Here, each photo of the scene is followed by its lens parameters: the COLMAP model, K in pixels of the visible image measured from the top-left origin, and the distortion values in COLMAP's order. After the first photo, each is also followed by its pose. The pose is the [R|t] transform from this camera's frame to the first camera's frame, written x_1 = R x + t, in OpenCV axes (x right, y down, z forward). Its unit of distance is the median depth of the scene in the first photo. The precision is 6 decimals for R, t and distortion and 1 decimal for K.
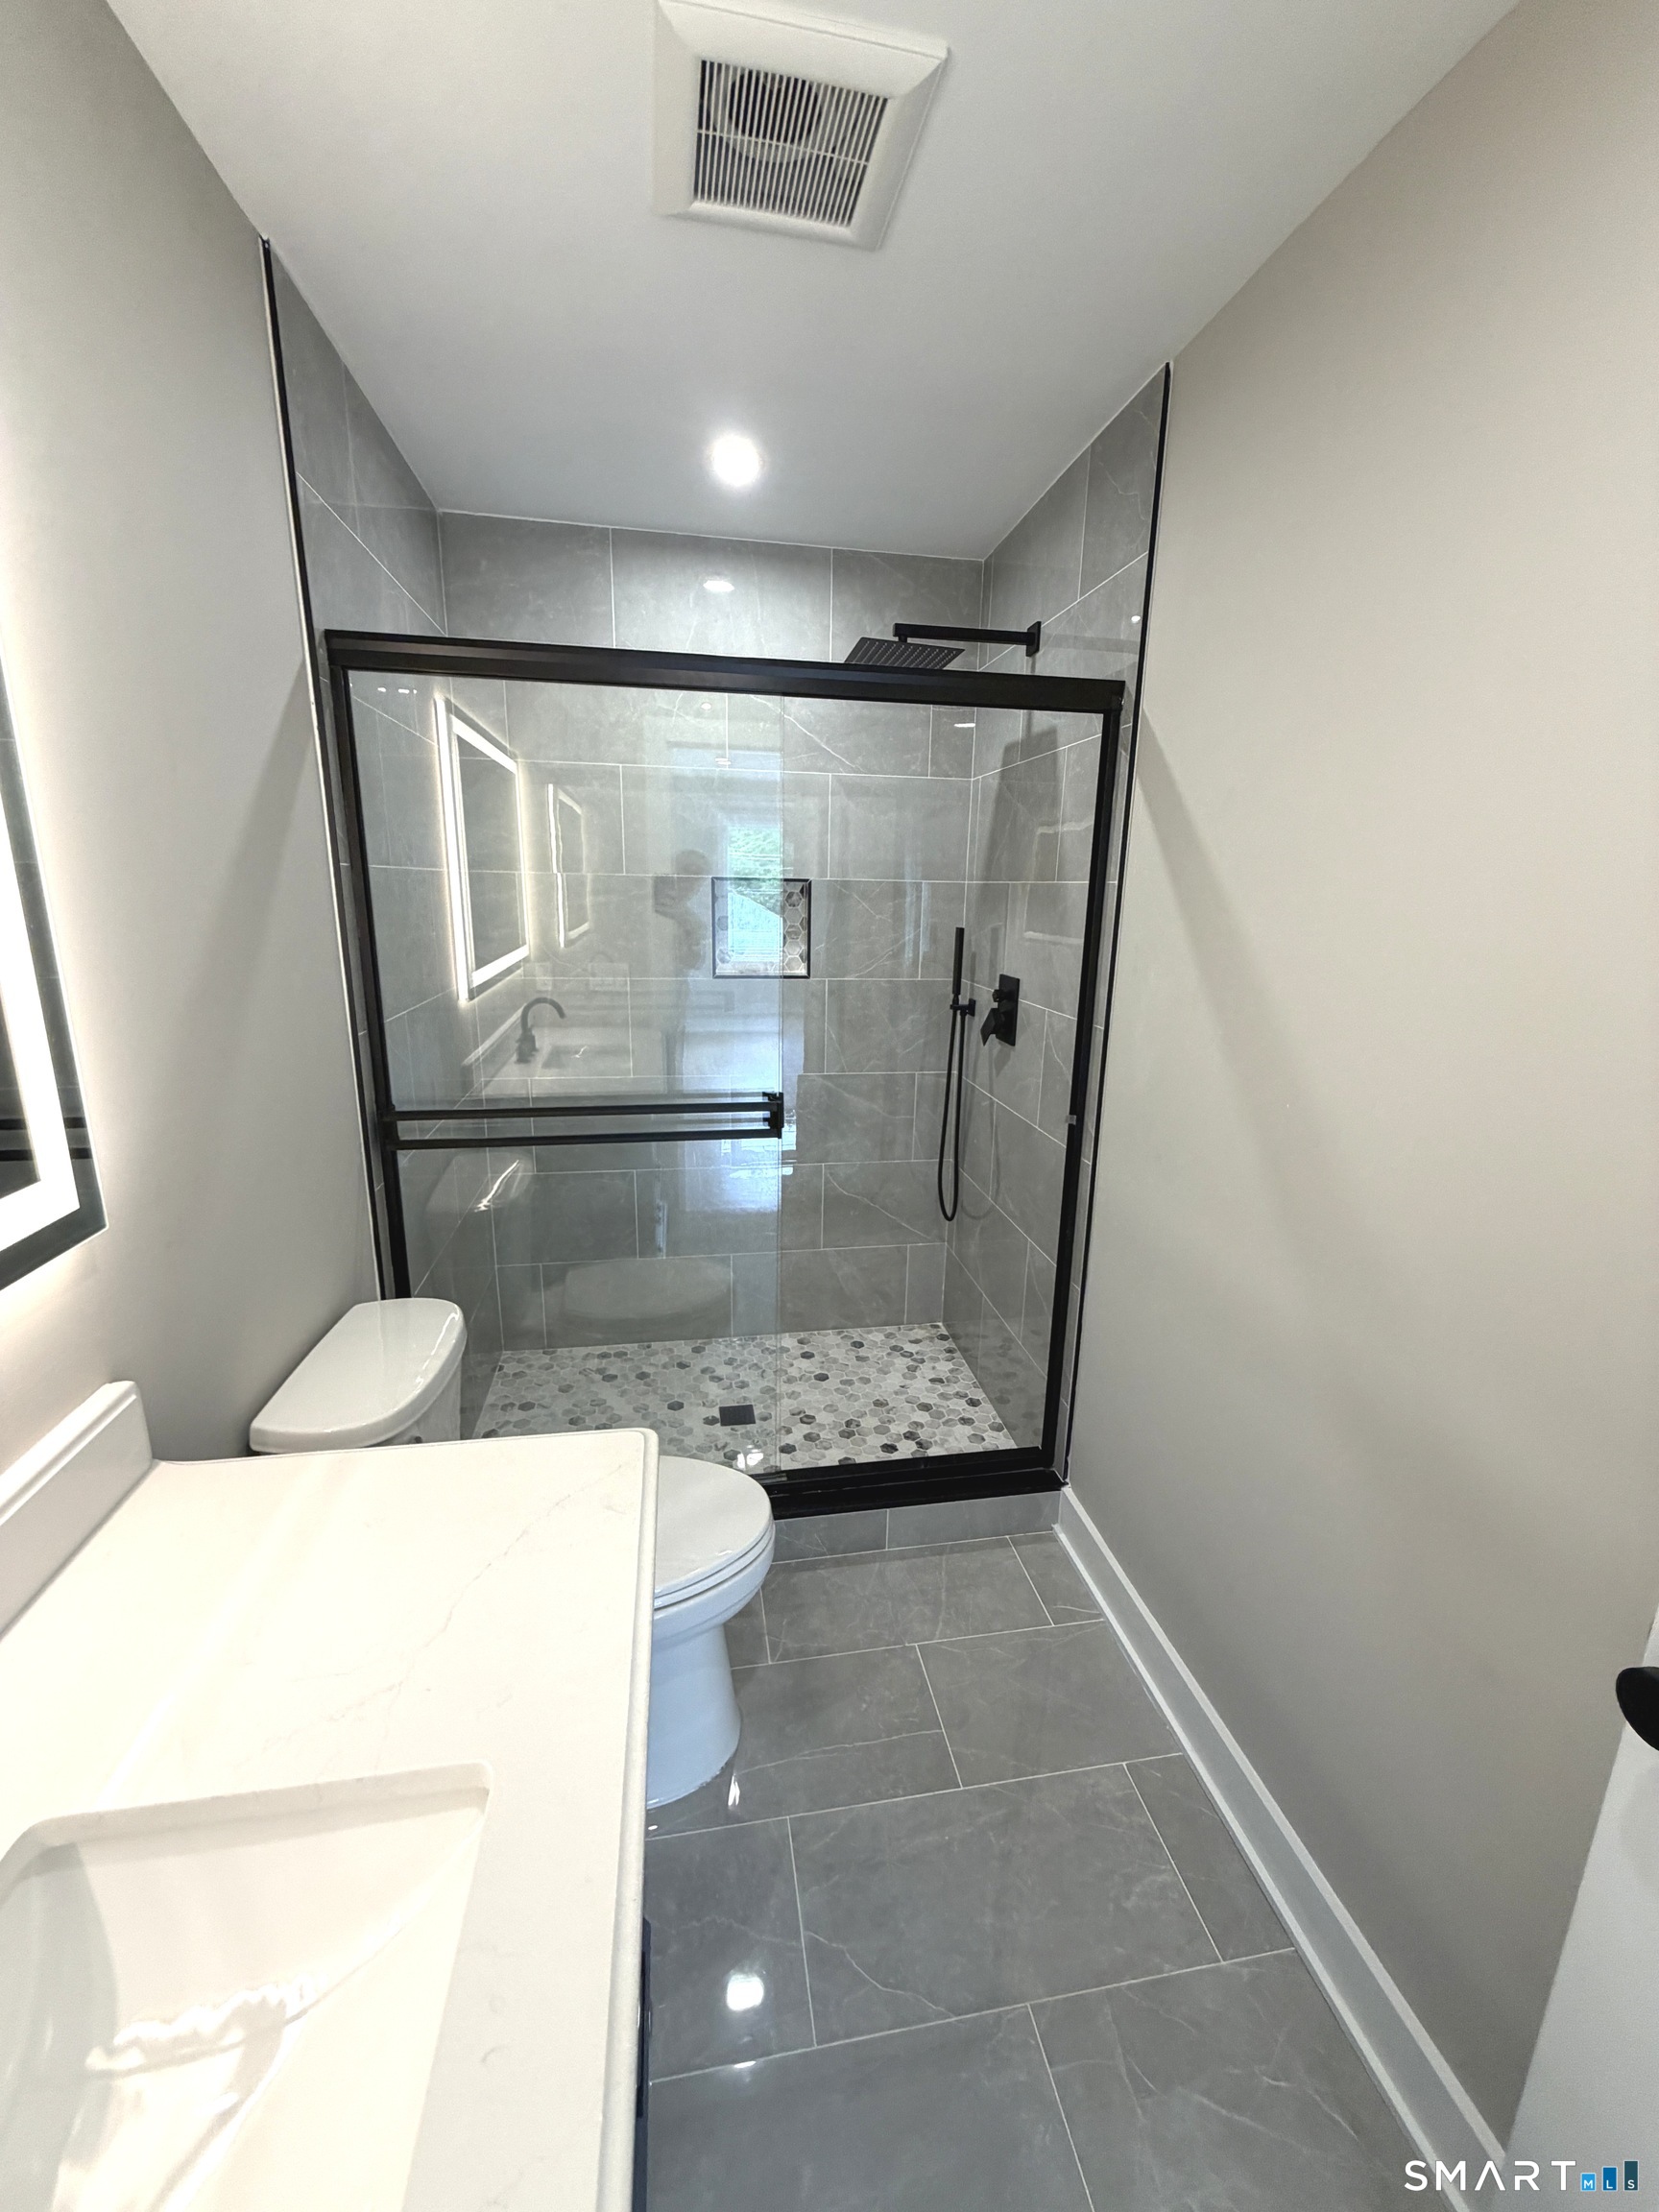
lens RADIAL K [[884.1, 0, 834.0], [0, 884.1, 1098.4], [0, 0, 1]] dist [0.004208, -0.000011]
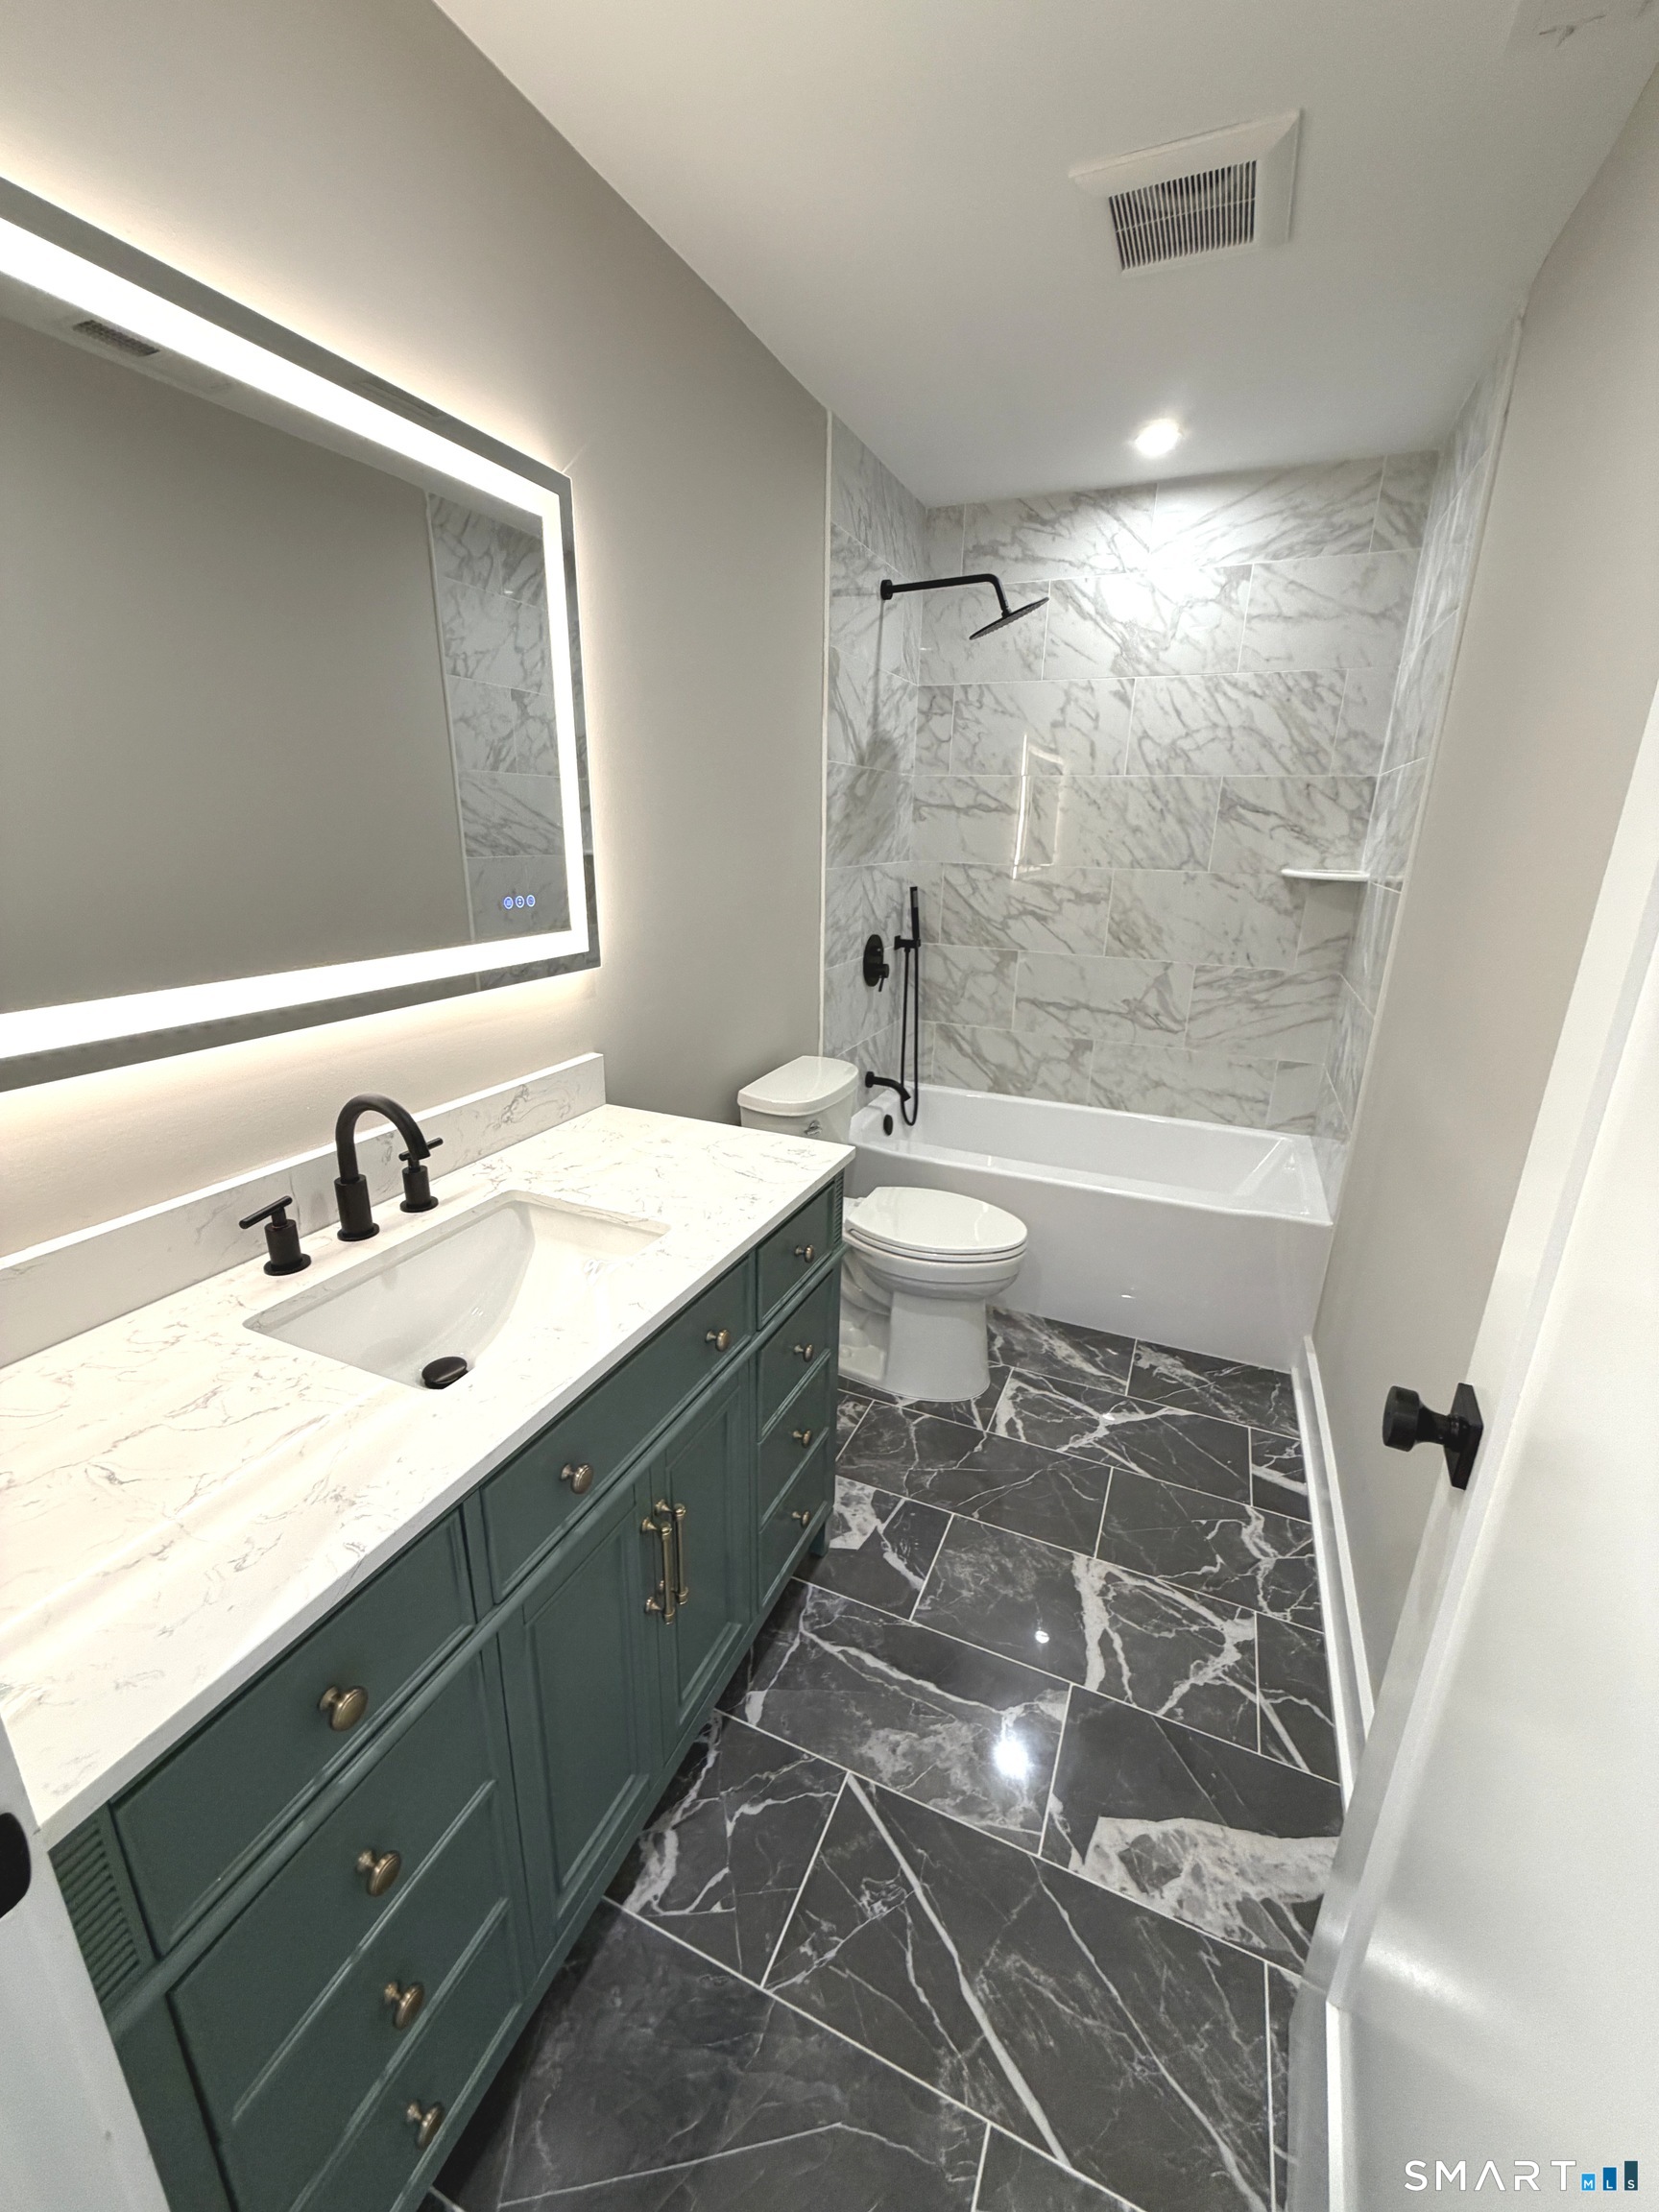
lens RADIAL K [[884.1, 0, 834.0], [0, 884.1, 1098.4], [0, 0, 1]] dist [0.004208, -0.000011]
pose [[0.837180, 0.159309, -0.523212, 0.212989], [-0.134290, 0.987228, 0.085720, 0.065279], [0.530185, -0.001501, 0.847880, -0.113682]]
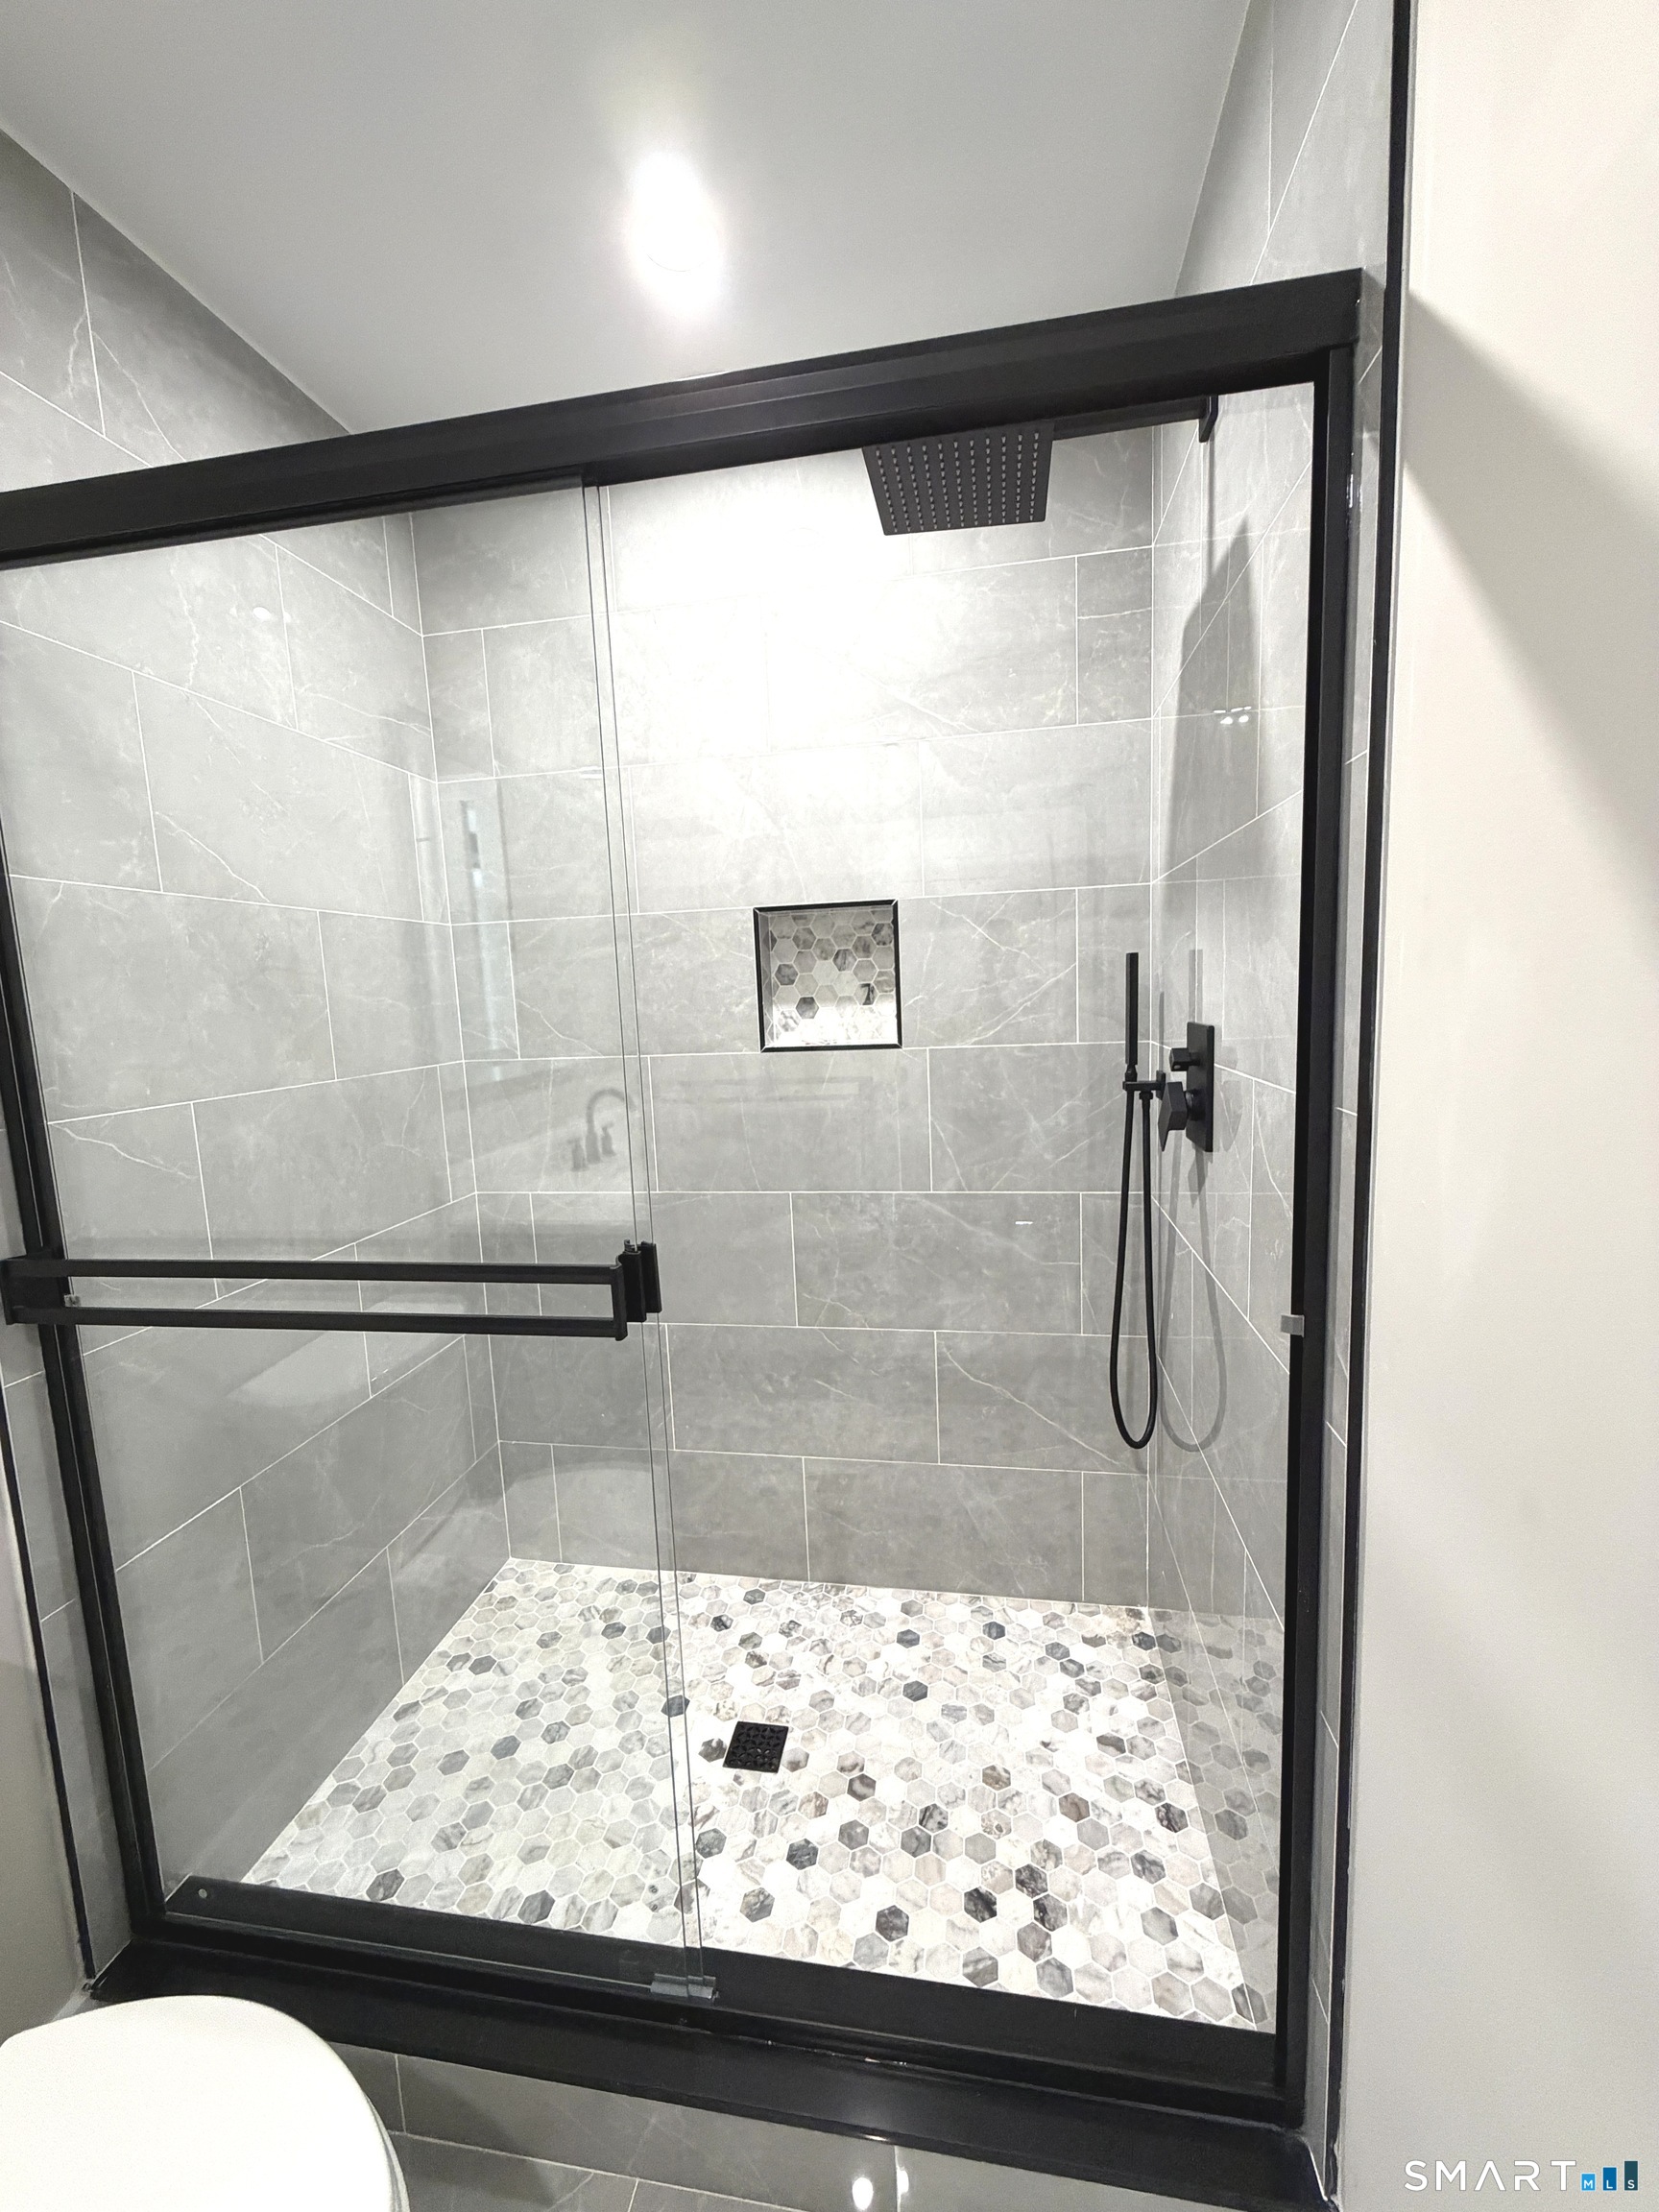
lens RADIAL K [[884.1, 0, 834.0], [0, 884.1, 1098.4], [0, 0, 1]] dist [0.004208, -0.000011]
pose [[0.940203, -0.016651, -0.340206, 0.153559], [-0.021072, 0.994048, -0.106888, -0.026721], [0.339961, 0.107665, 0.934256, 0.377654]]
